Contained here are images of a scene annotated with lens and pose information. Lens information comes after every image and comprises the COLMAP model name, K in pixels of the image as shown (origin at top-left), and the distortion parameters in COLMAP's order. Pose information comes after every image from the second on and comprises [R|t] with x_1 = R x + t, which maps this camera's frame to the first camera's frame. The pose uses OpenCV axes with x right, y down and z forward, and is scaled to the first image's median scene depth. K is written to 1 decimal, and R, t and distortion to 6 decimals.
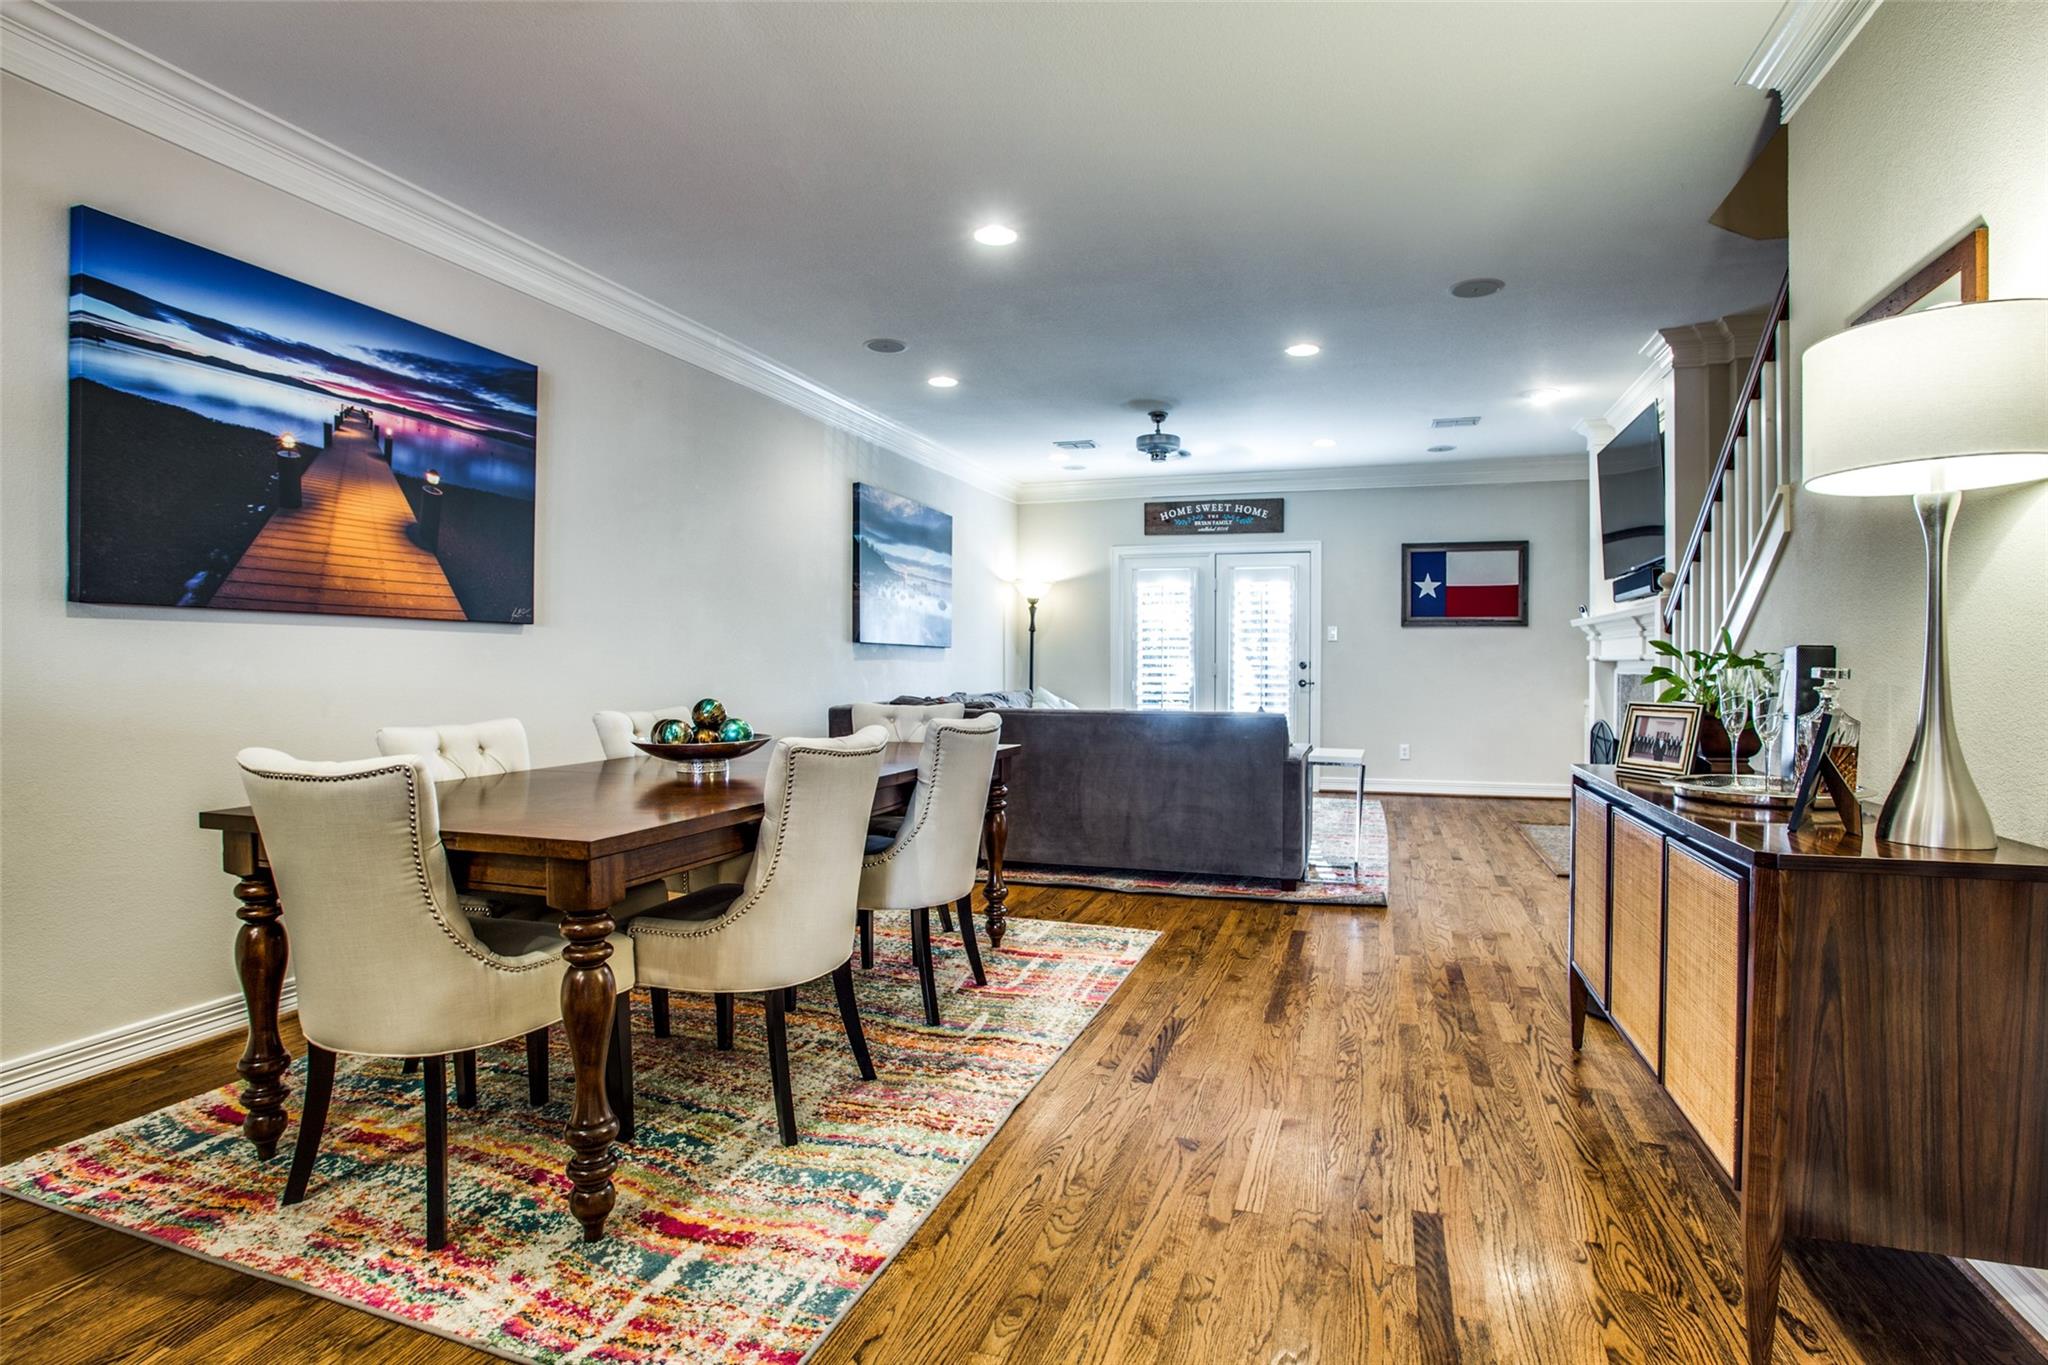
lens RADIAL K [[1039.2, 0, 1020.7], [0, 1039.2, 675.1], [0, 0, 1]] dist [0.000432, 0.001857]
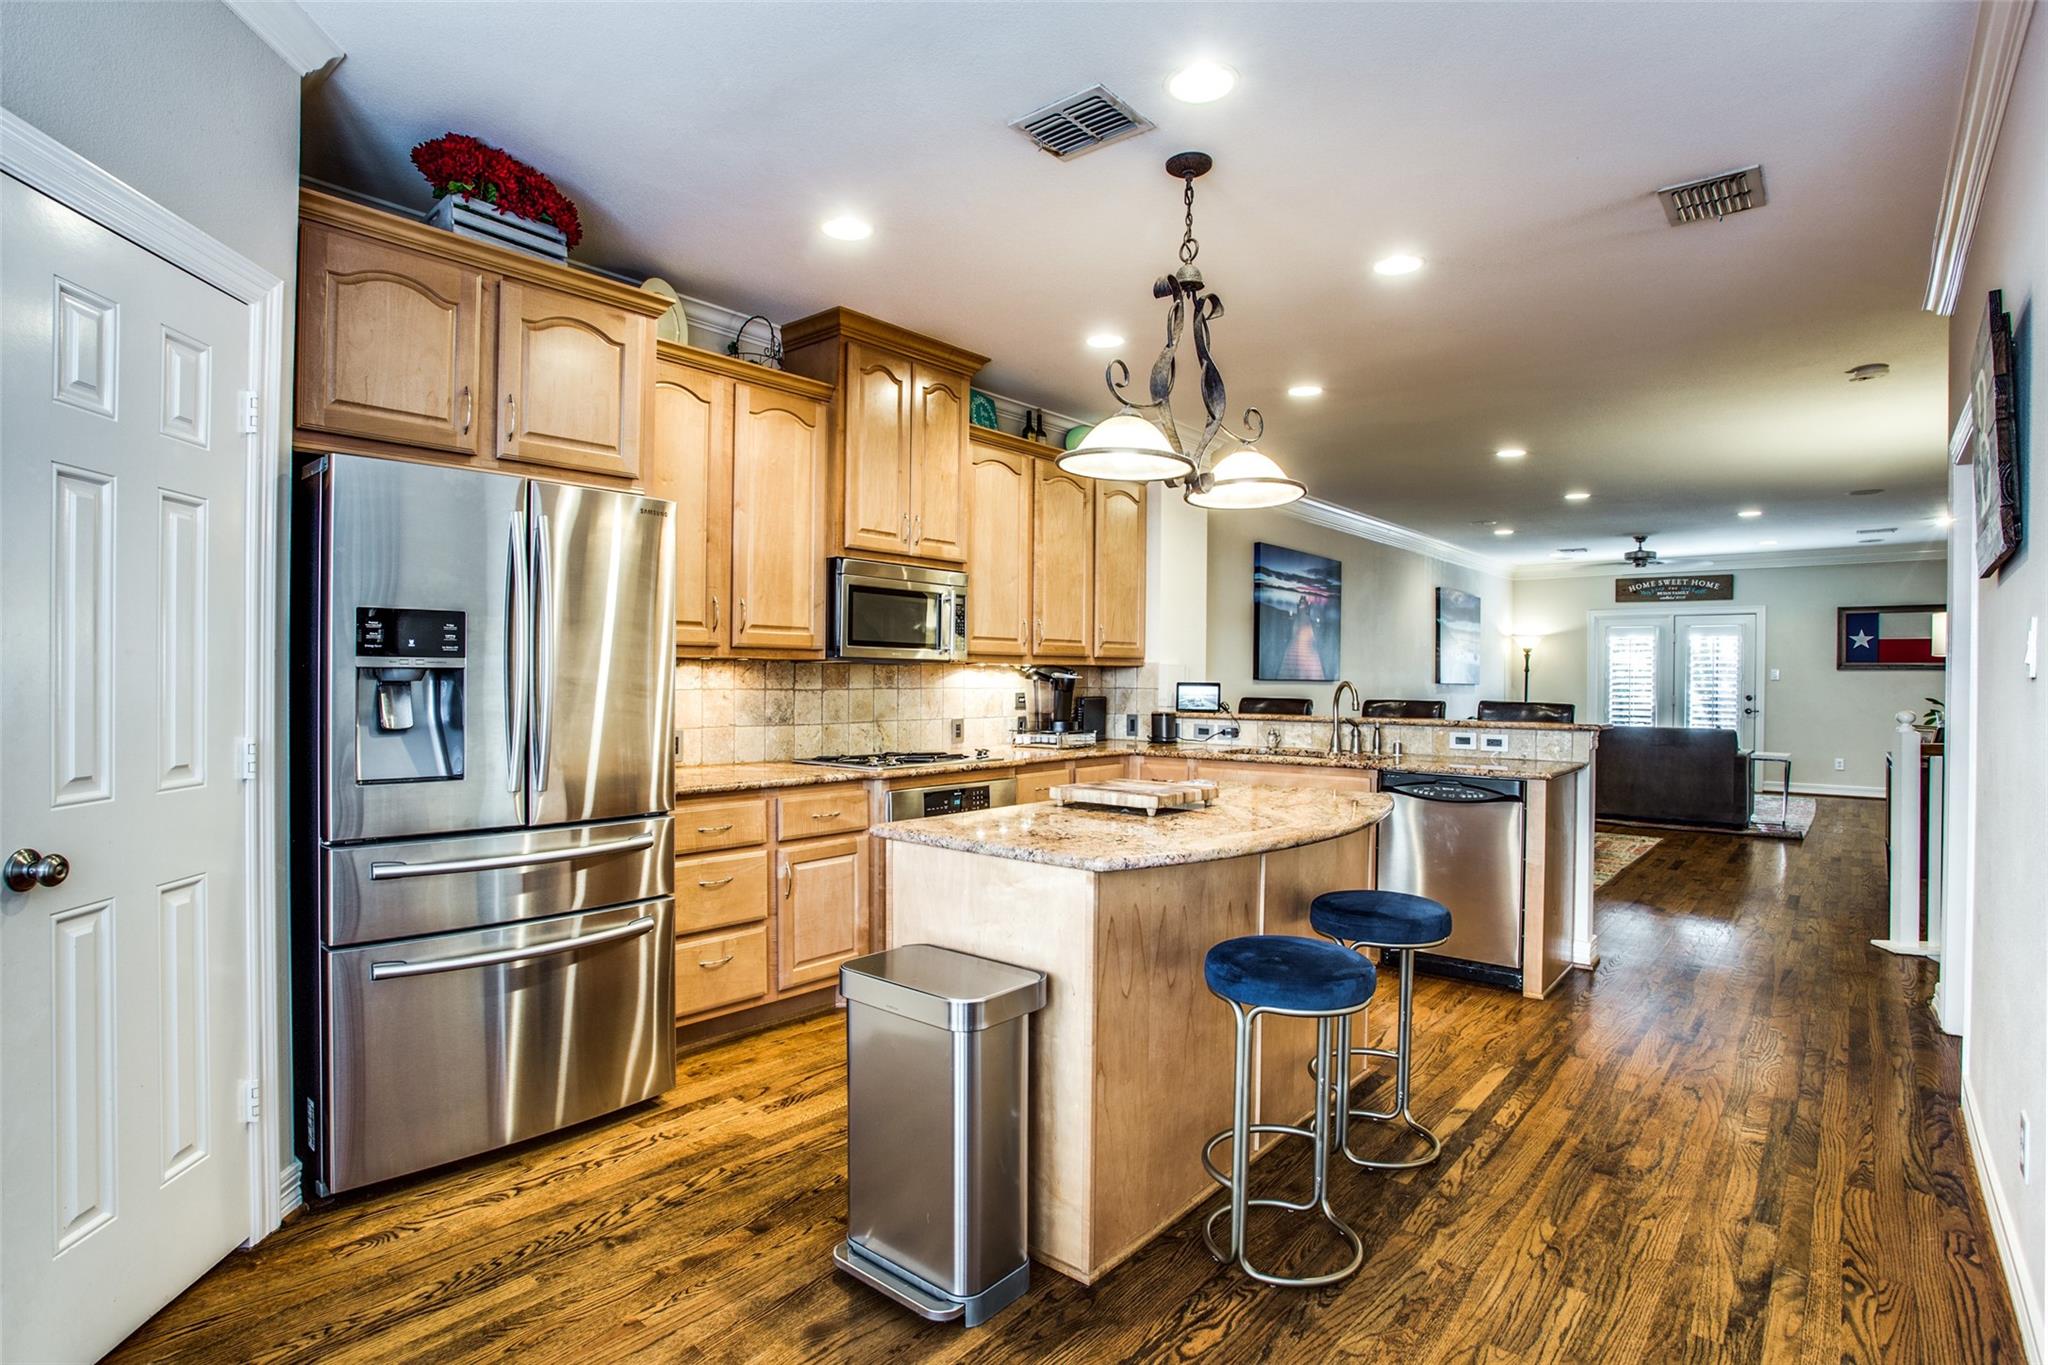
lens RADIAL K [[1039.2, 0, 1030.5], [0, 1039.2, 677.2], [0, 0, 1]] dist [0.000432, 0.001857]
pose [[0.942207, 0.008413, -0.334925, -0.166931], [-0.013024, 0.999849, -0.011522, -0.009345], [0.334778, 0.015219, 0.942174, -0.627387]]
